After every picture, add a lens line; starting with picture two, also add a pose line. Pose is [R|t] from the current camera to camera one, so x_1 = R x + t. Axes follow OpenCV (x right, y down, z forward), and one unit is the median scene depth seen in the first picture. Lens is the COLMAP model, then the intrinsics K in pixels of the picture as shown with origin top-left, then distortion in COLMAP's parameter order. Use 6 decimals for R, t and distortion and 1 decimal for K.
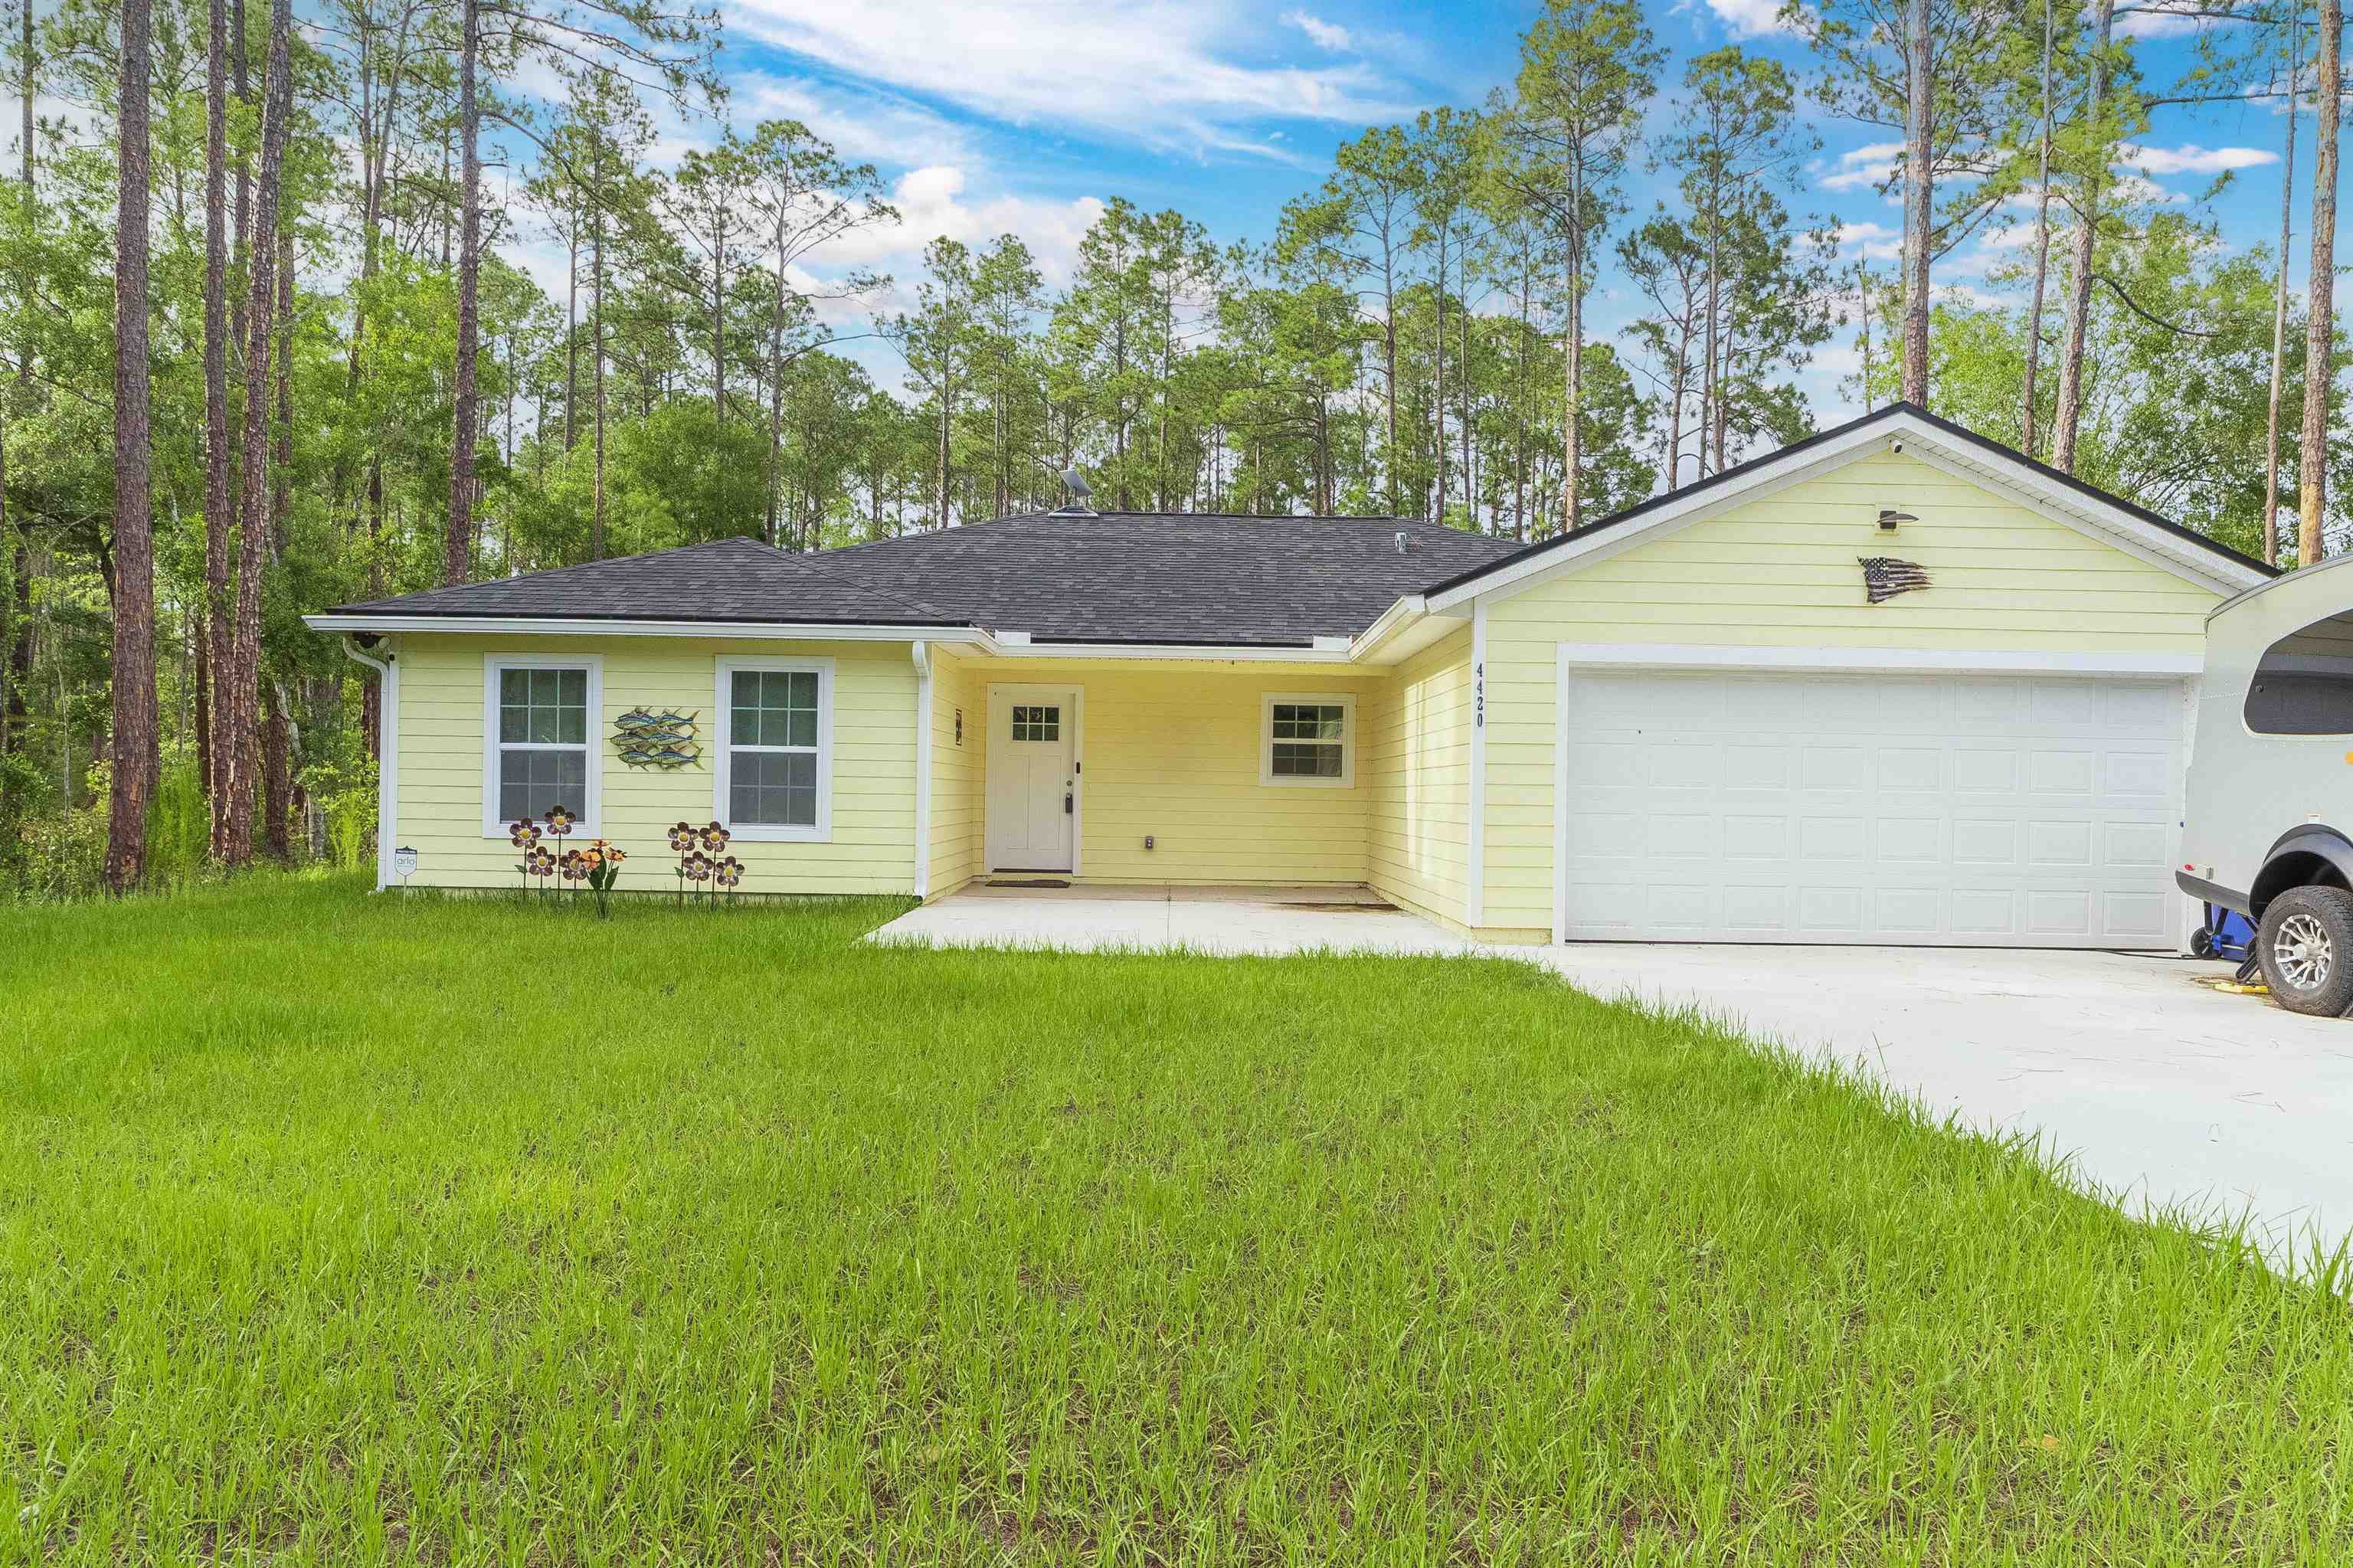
lens RADIAL K [[1450.1, 0, 1176.5], [0, 1450.1, 784.0], [0, 0, 1]] dist [-0.024216, -0.000267]
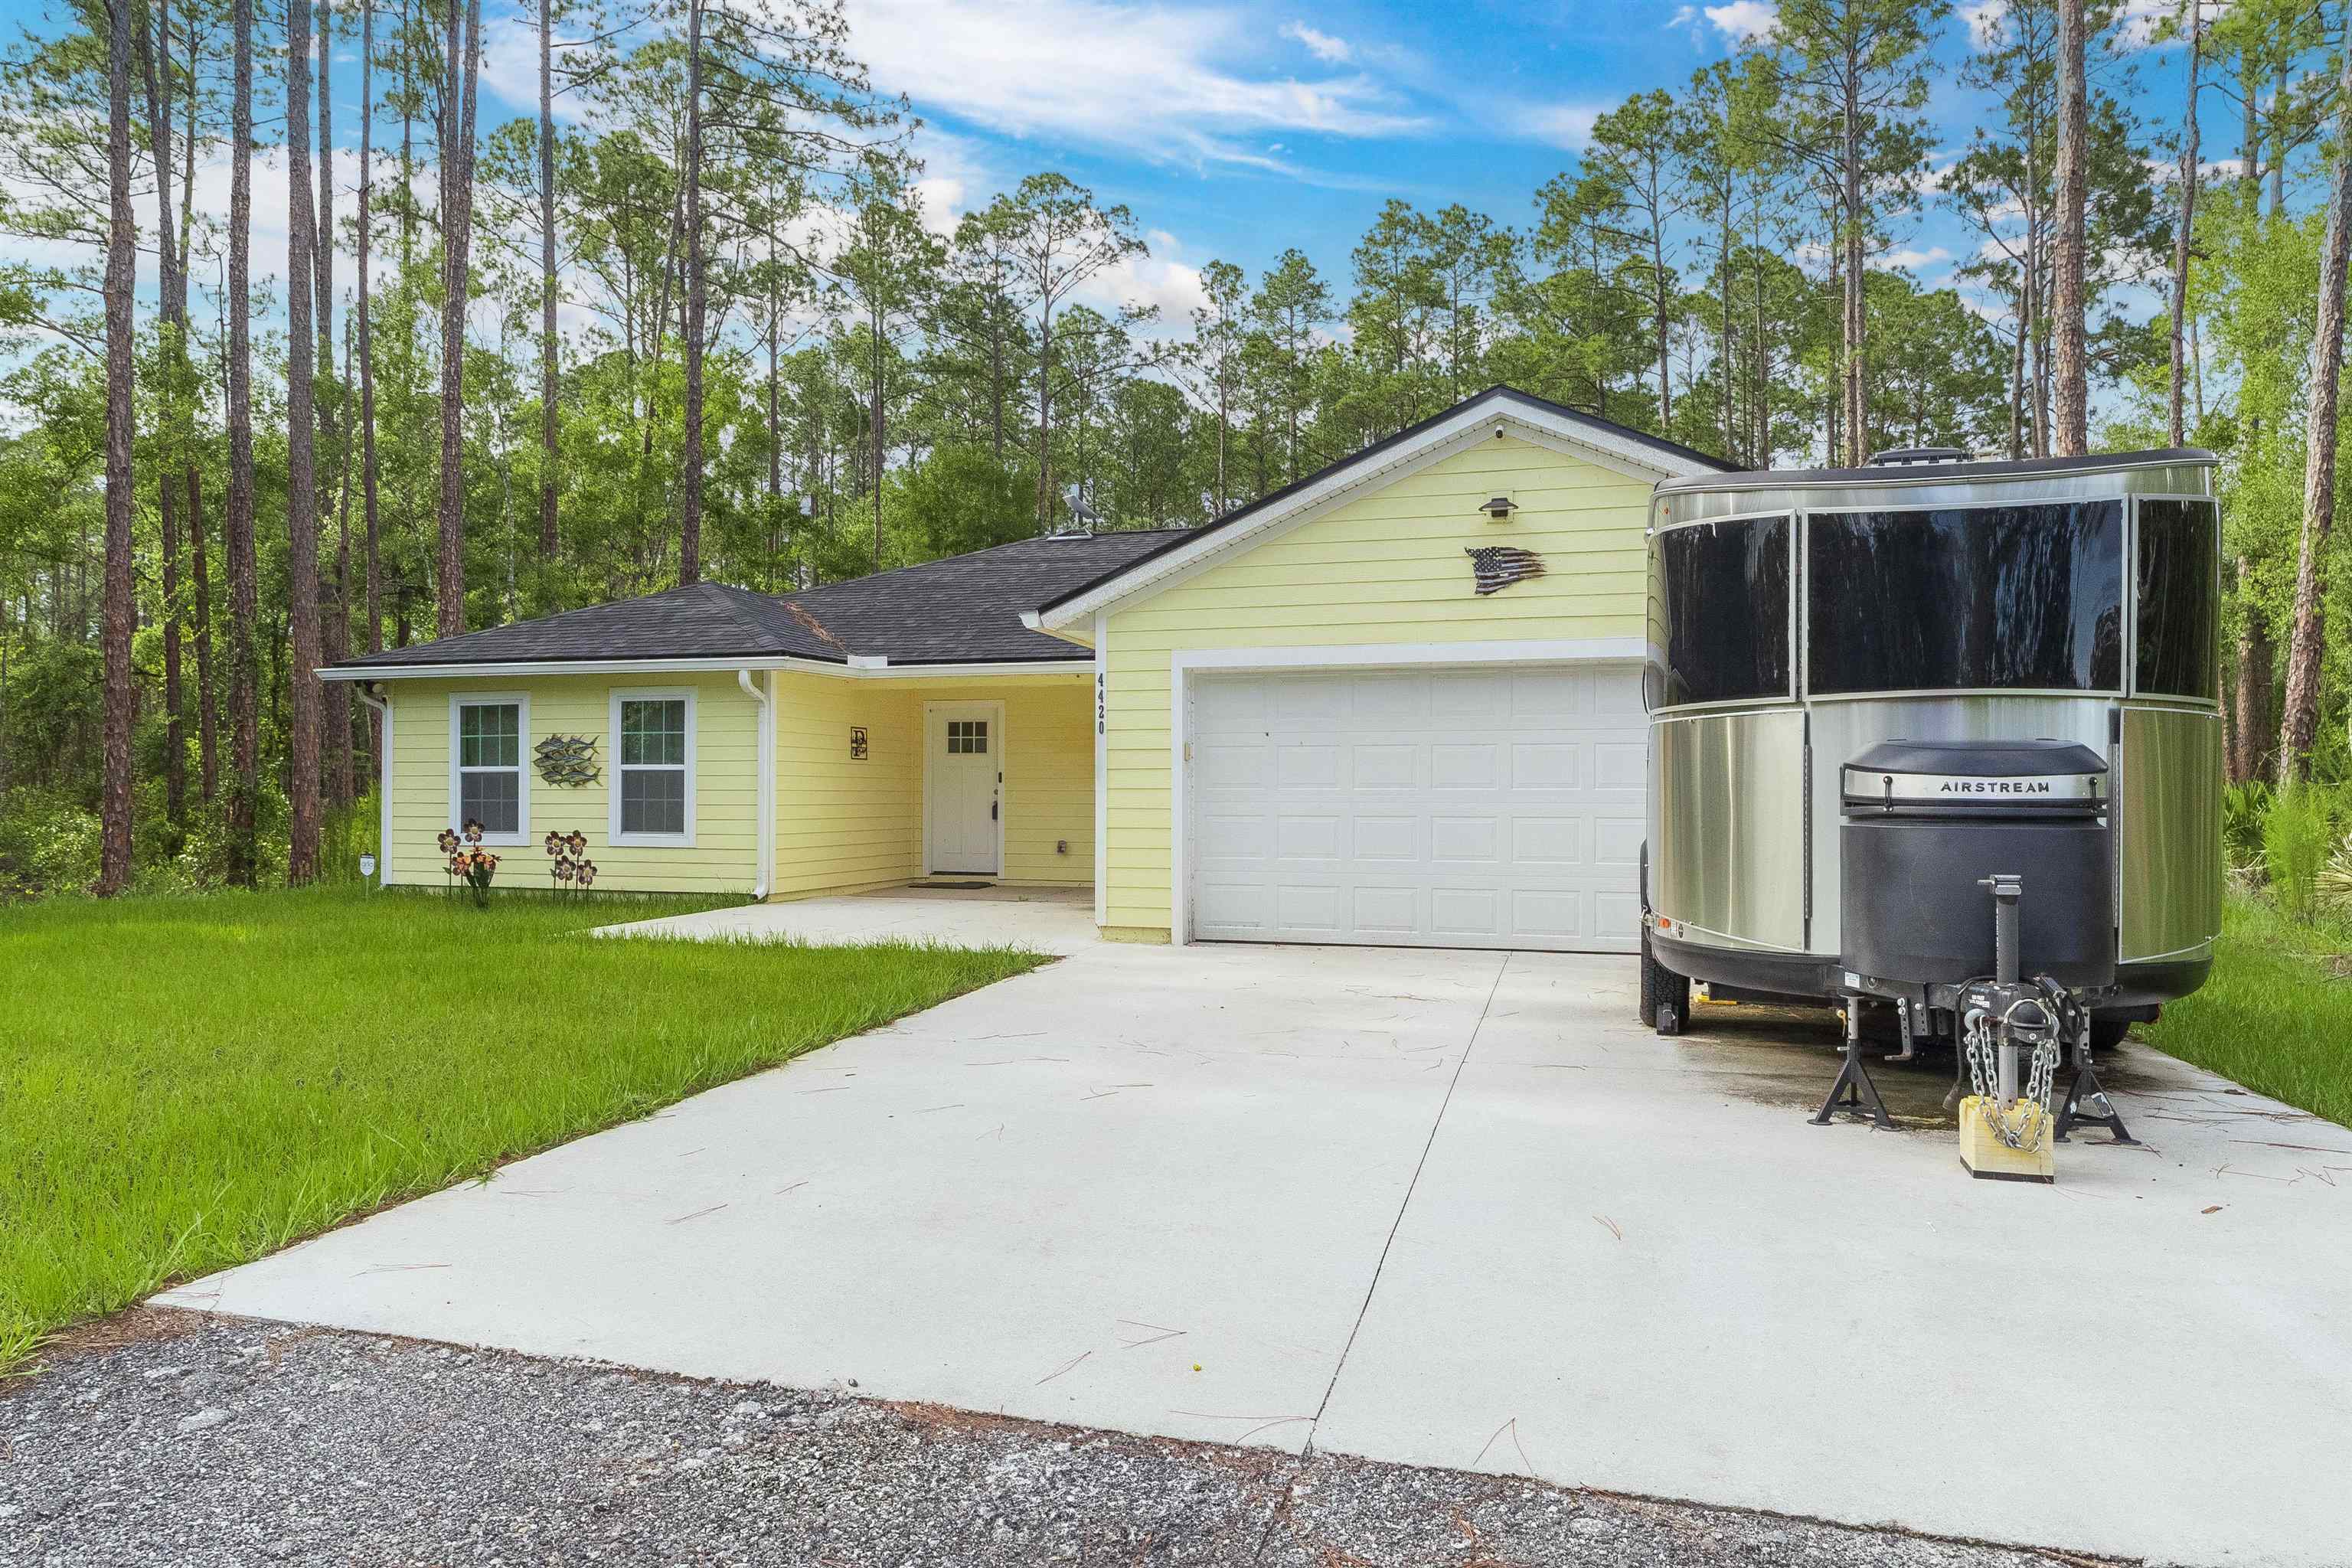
lens RADIAL K [[1449.4, 0, 1176.0], [0, 1449.4, 784.0], [0, 0, 1]] dist [-0.024216, -0.000267]
pose [[0.956231, -0.016766, -0.292131, 0.463736], [0.015834, 0.999859, -0.005553, 0.002338], [0.292183, 0.000684, 0.956362, 0.012845]]
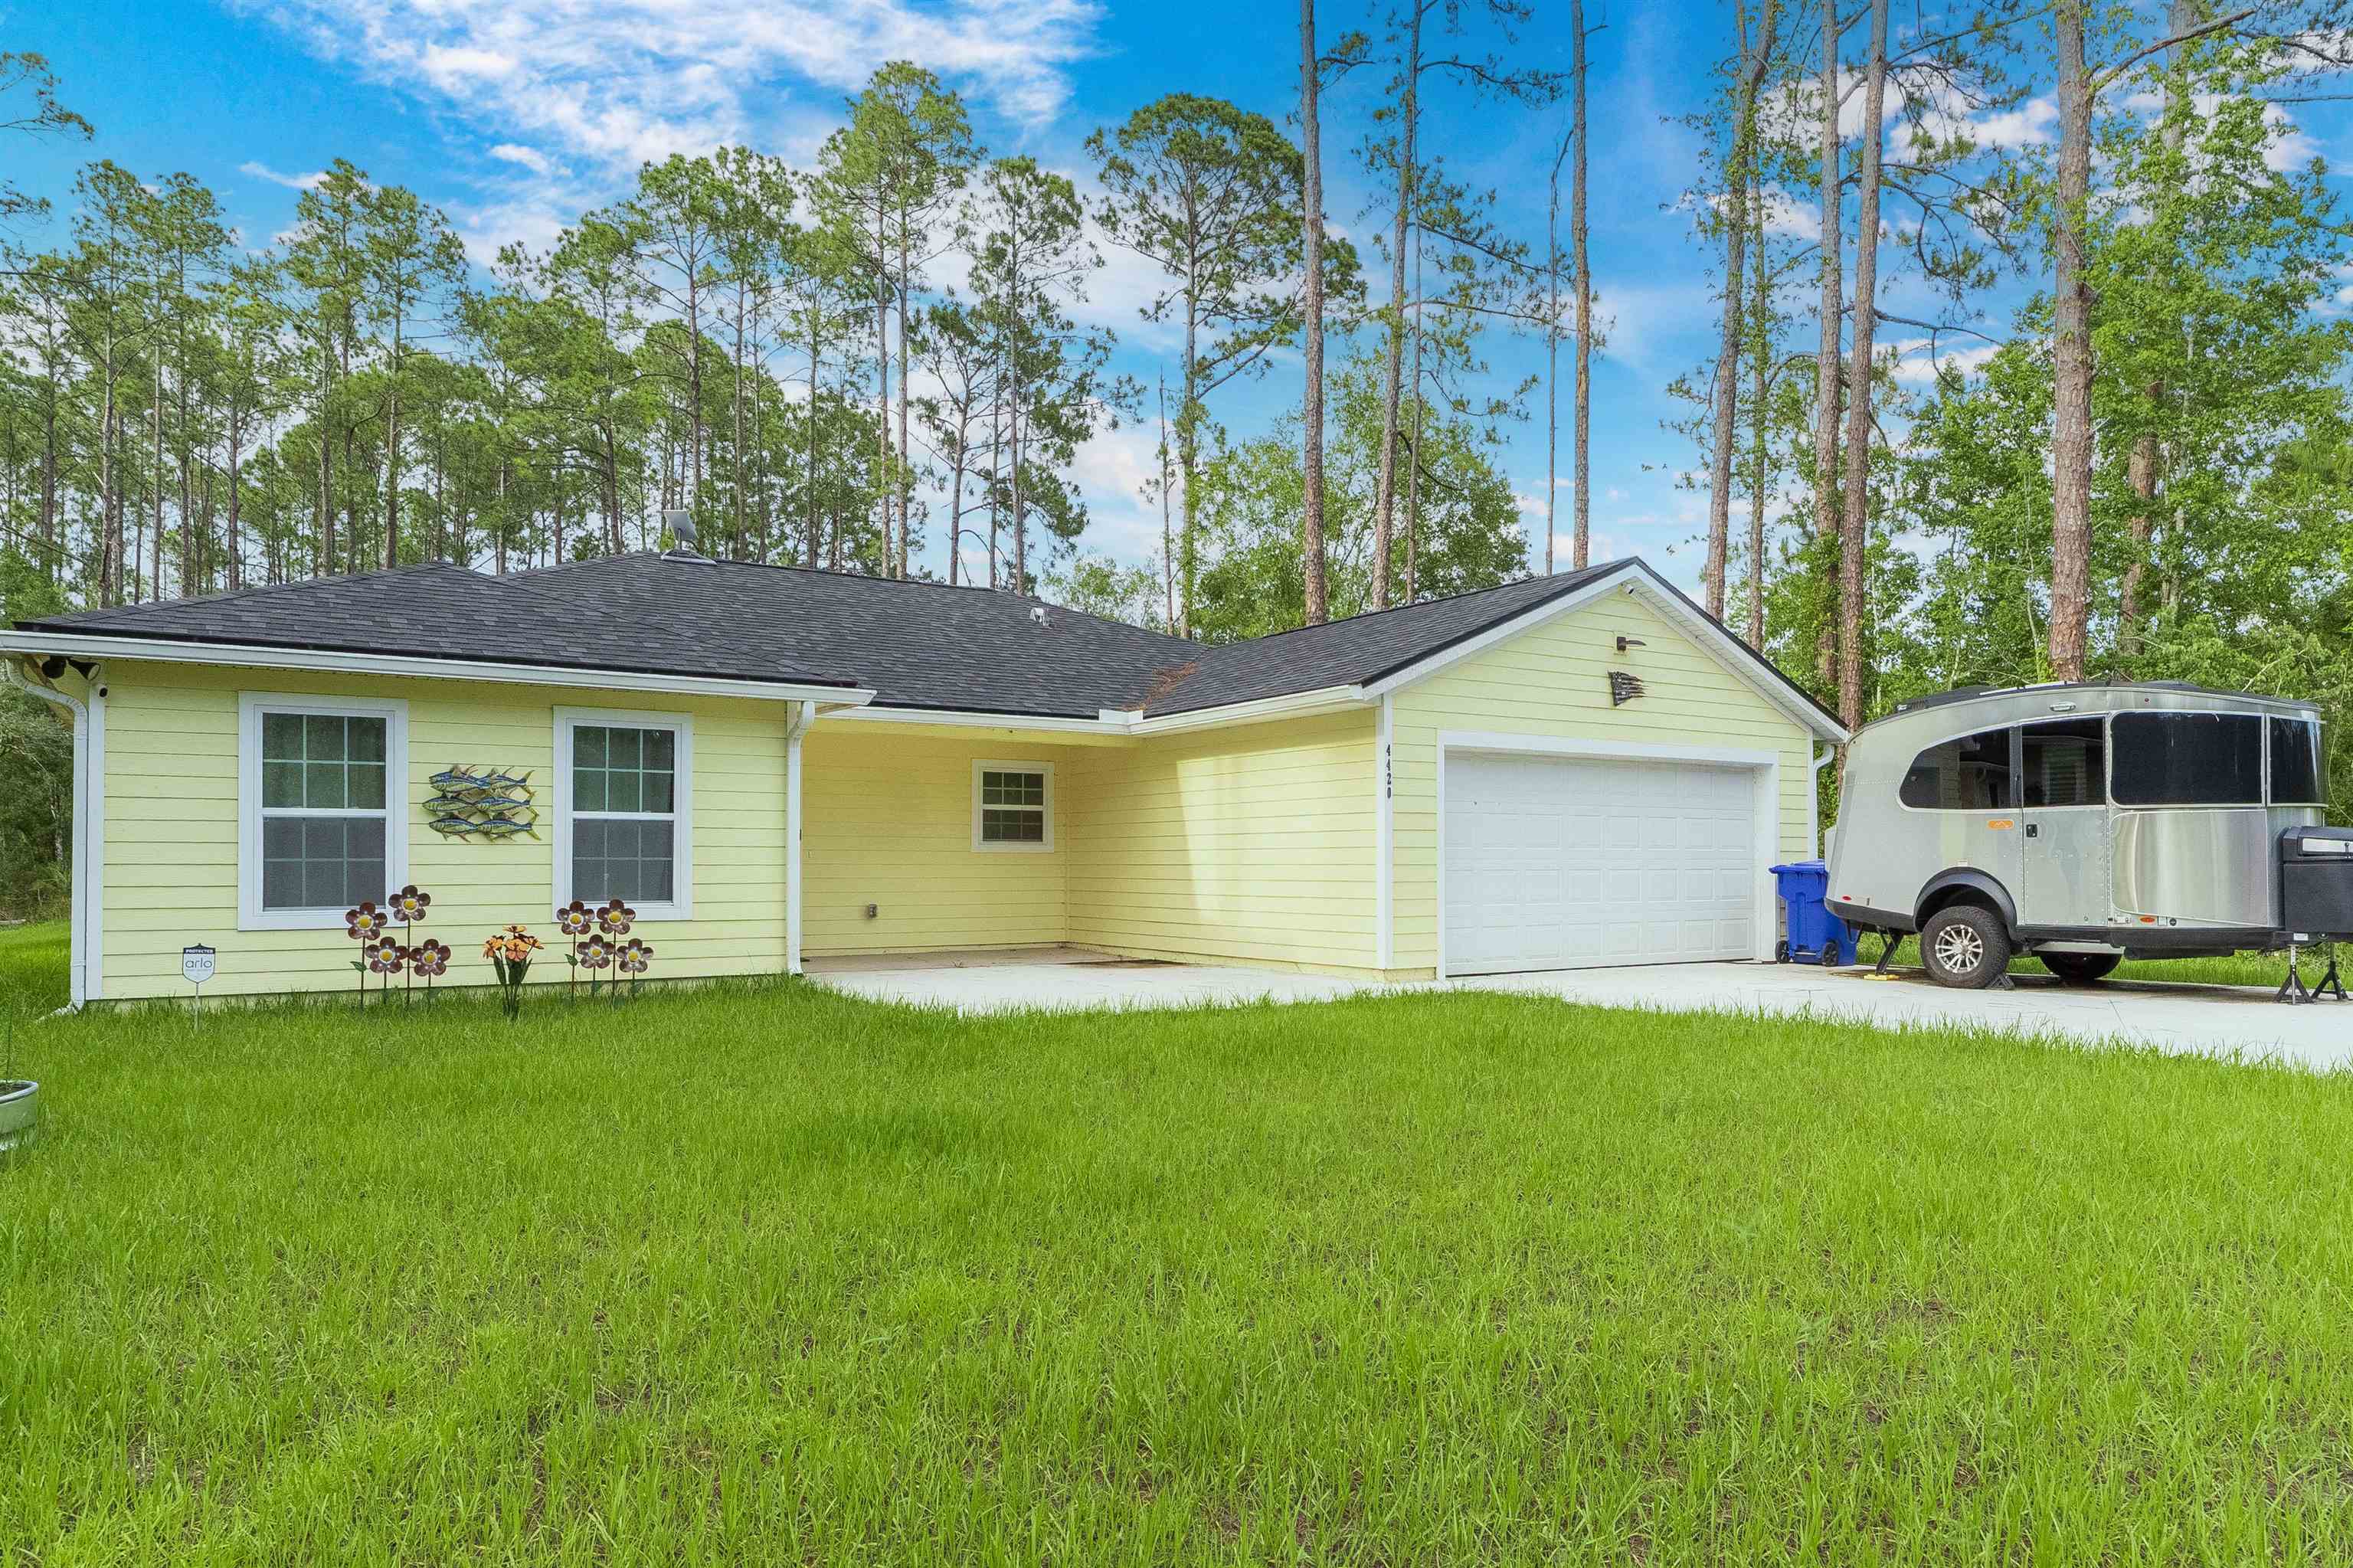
lens RADIAL K [[1496.0, 0, 1180.6], [0, 1496.0, 807.0], [0, 0, 1]] dist [-0.016965, 0.007615]
pose [[0.843013, 0.003596, 0.537881, -0.482963], [0.010680, 0.999669, -0.023423, -0.004700], [-0.537787, 0.025490, 0.842695, 0.053465]]
